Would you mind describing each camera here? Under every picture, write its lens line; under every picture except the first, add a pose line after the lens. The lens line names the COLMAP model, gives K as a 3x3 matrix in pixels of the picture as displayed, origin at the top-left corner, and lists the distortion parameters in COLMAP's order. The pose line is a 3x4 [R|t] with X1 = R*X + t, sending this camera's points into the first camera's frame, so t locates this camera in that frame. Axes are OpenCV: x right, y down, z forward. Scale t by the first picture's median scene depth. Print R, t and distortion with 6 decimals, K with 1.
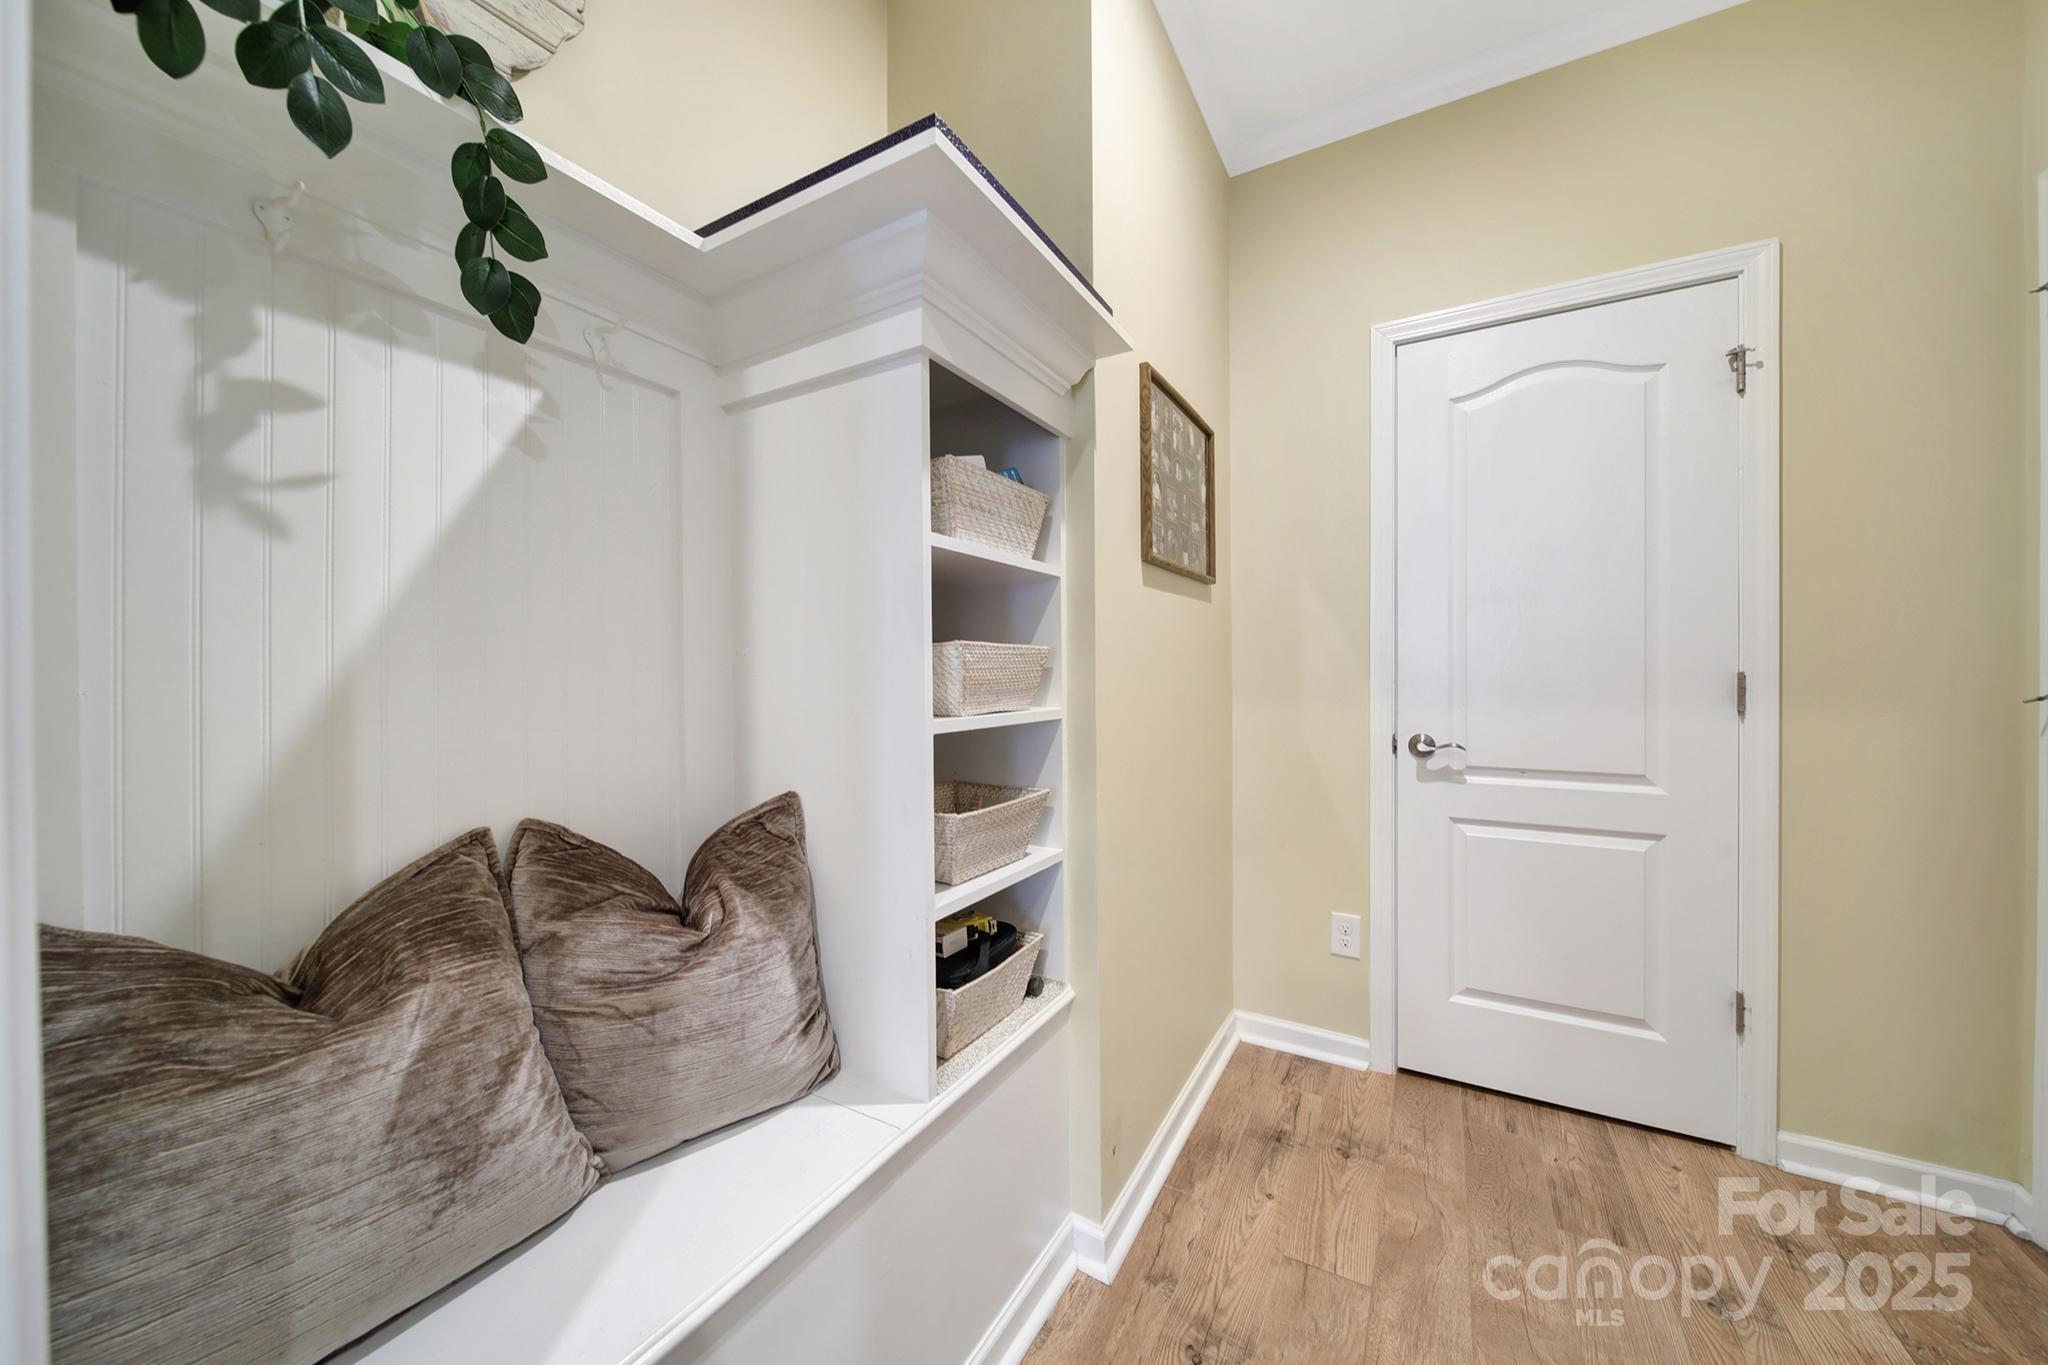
lens RADIAL K [[719.5, 0, 1026.2], [0, 719.5, 677.9], [0, 0, 1]] dist [-0.000451, -0.001358]
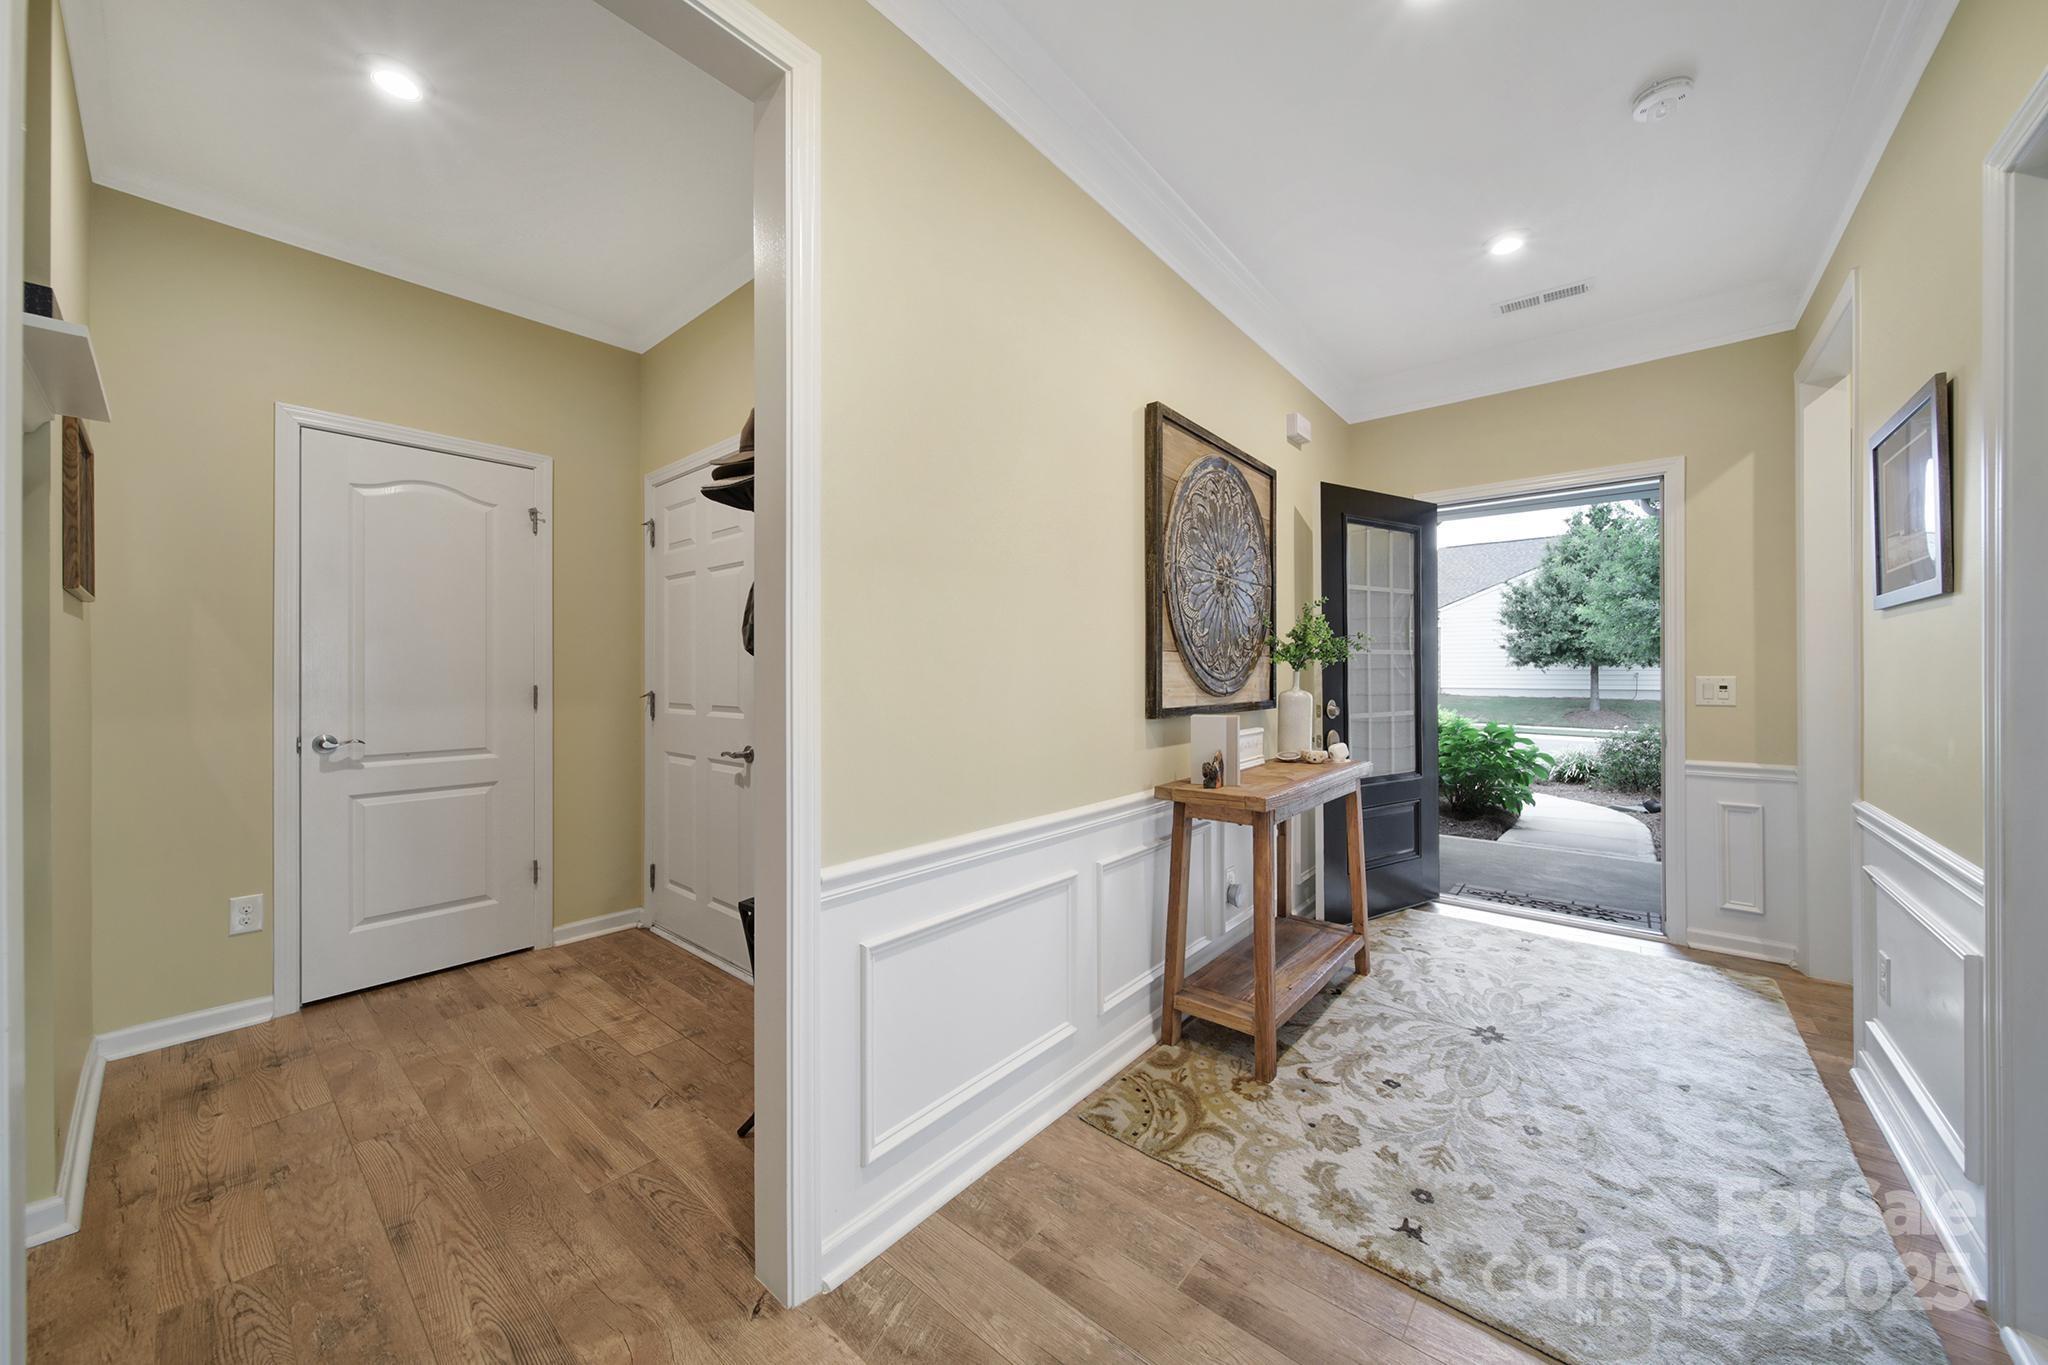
lens RADIAL K [[716.7, 0, 1022.3], [0, 716.7, 670.3], [0, 0, 1]] dist [0.000054, -0.002095]
pose [[0.178186, 0.003659, 0.983990, -0.543113], [0.004830, 0.999978, -0.004593, -0.029542], [-0.983985, 0.005571, 0.178165, -0.512172]]
